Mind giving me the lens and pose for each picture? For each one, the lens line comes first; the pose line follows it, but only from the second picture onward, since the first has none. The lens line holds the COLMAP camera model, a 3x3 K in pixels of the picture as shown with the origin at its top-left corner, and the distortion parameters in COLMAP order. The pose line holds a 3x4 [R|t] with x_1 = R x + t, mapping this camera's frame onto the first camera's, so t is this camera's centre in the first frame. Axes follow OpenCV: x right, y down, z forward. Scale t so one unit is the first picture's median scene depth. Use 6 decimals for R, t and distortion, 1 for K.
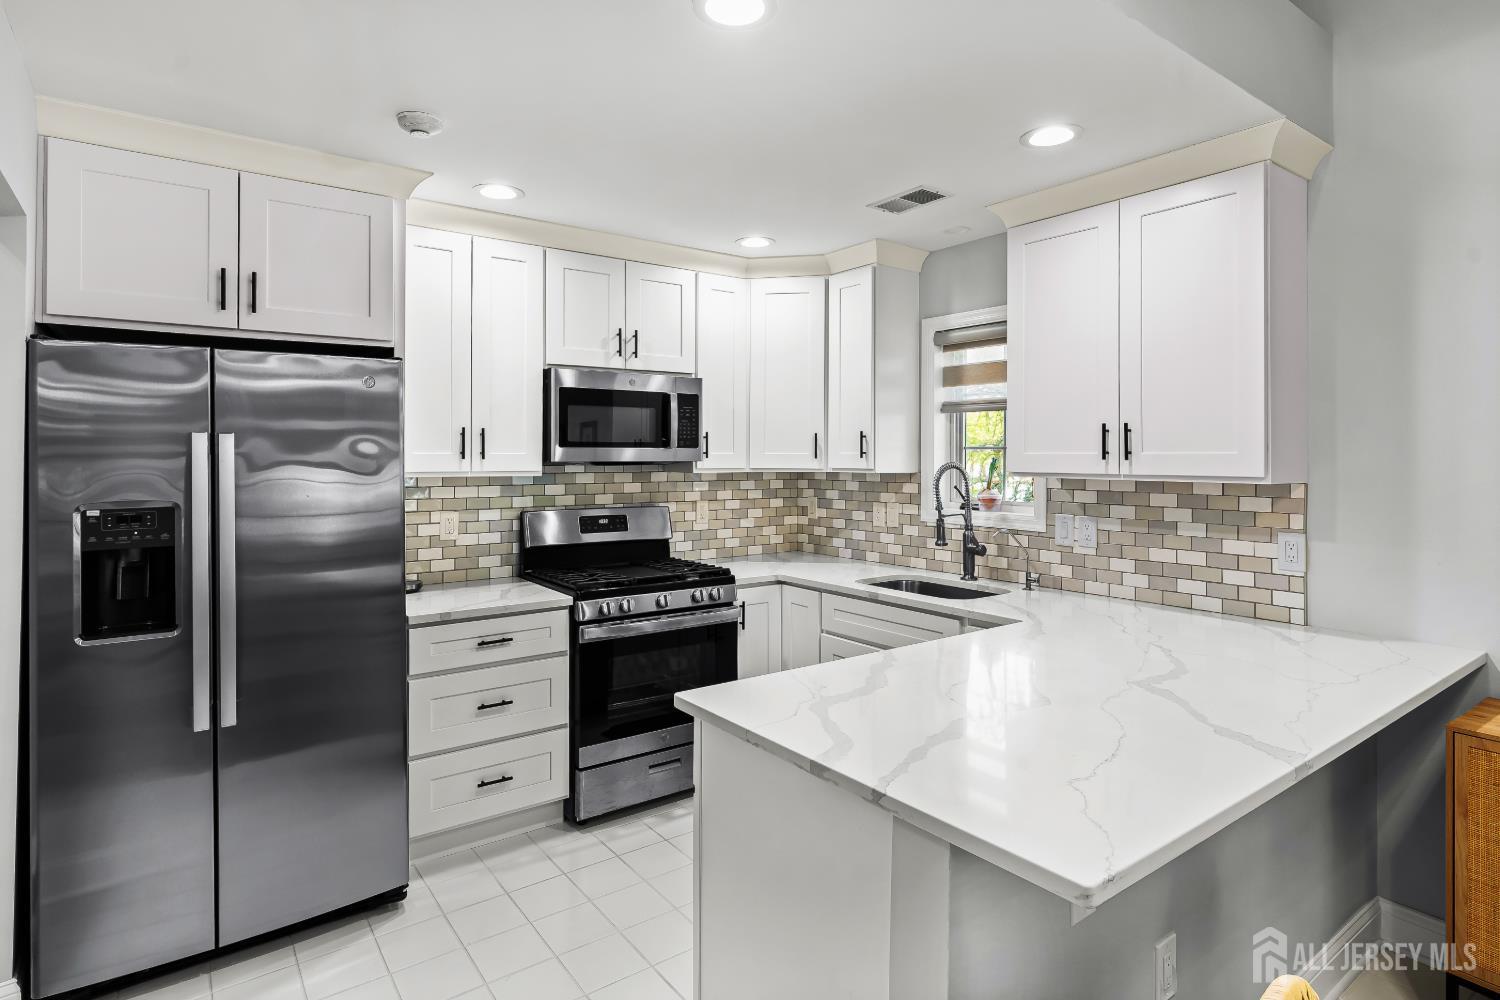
lens RADIAL K [[796.6, 0, 745.0], [0, 796.6, 446.3], [0, 0, 1]] dist [0.000708, -0.001442]
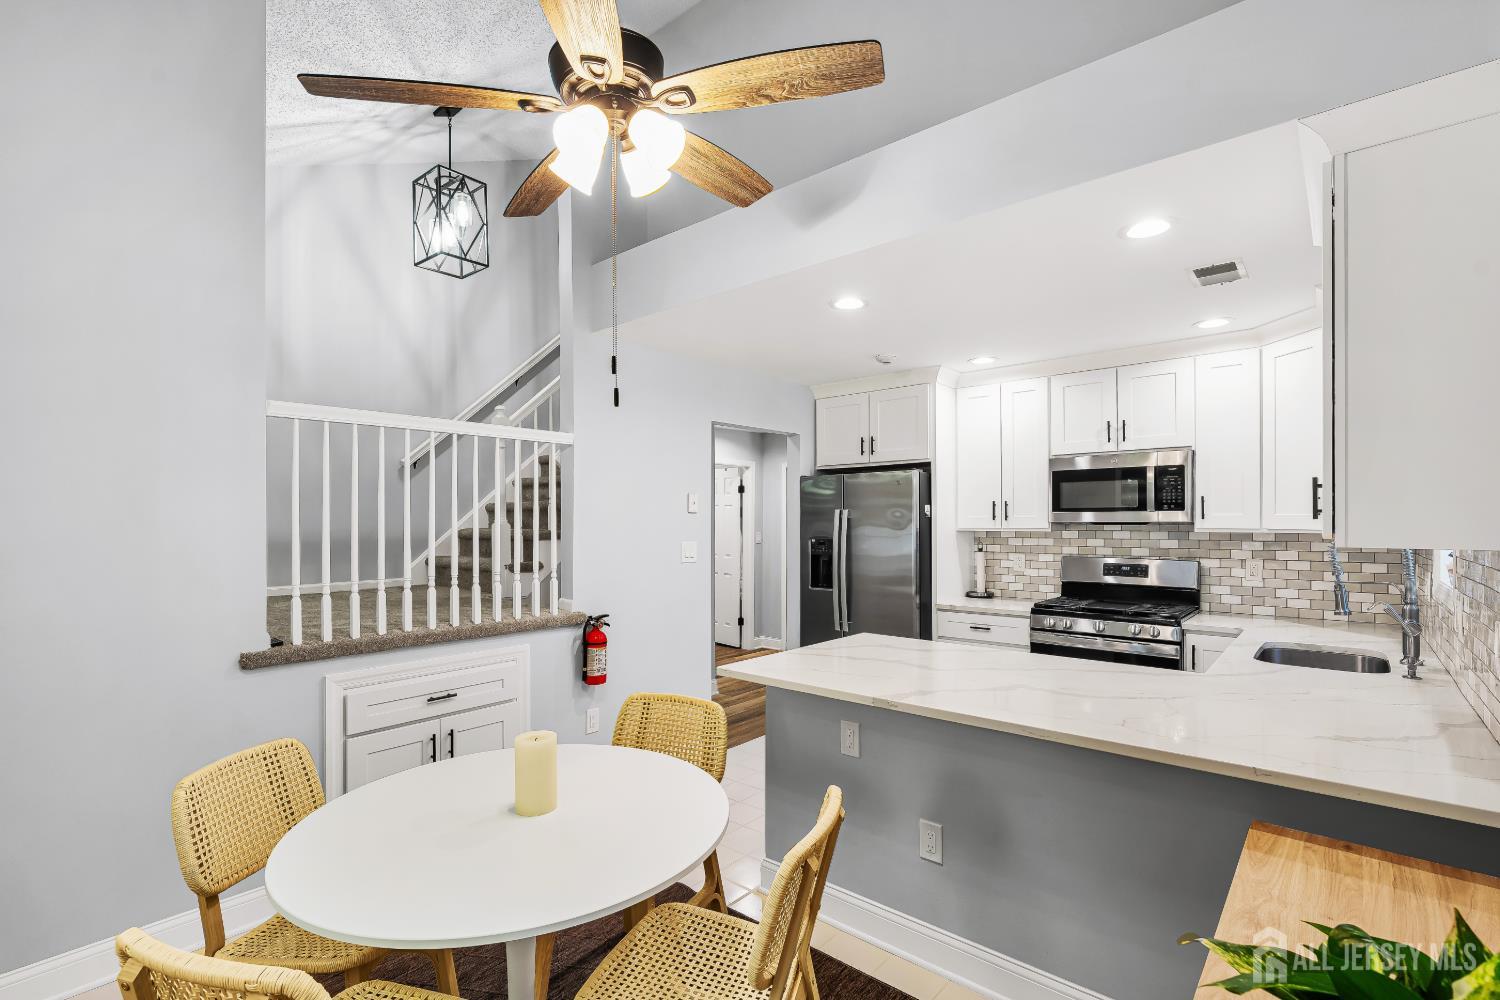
lens RADIAL K [[678.9, 0, 752.8], [0, 678.9, 516.6], [0, 0, 1]] dist [0.000380, -0.000283]
pose [[0.223769, -0.007763, -0.974611, 0.865844], [0.015361, 0.999872, -0.004438, 0.006284], [0.974521, -0.013978, 0.223860, 0.184843]]
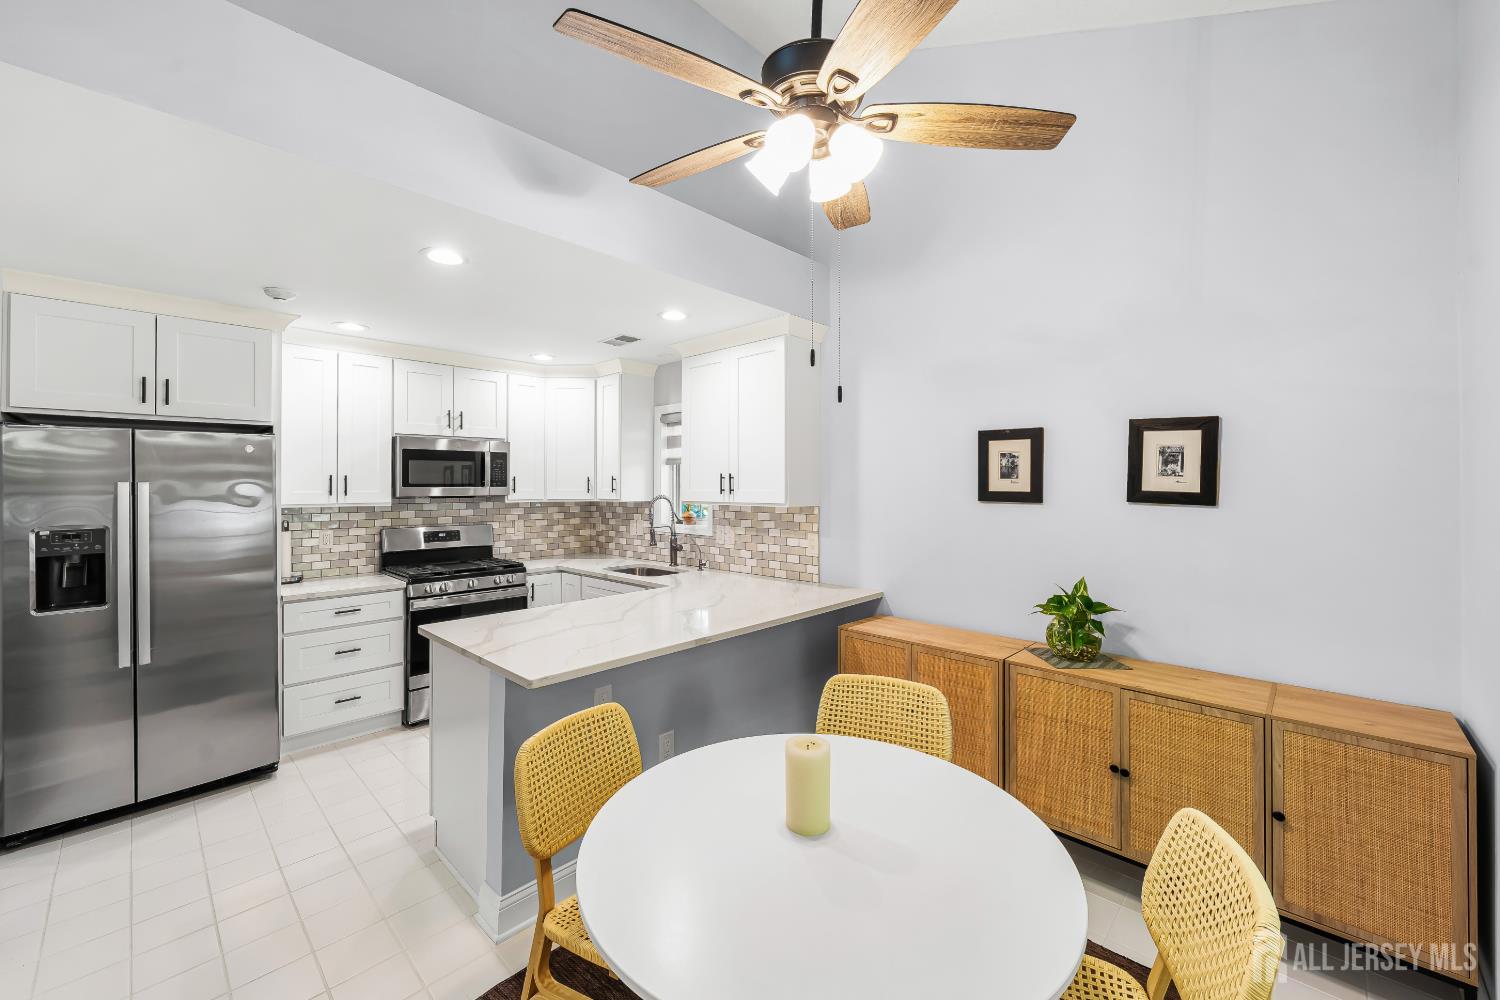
lens RADIAL K [[599.8, 0, 748.6], [0, 599.8, 477.2], [0, 0, 1]] dist [-0.000342, -0.000106]
pose [[0.985604, -0.001502, 0.169064, 0.237894], [0.001900, 0.999996, -0.002193, -0.014760], [-0.169060, 0.002482, 0.985603, -0.272135]]
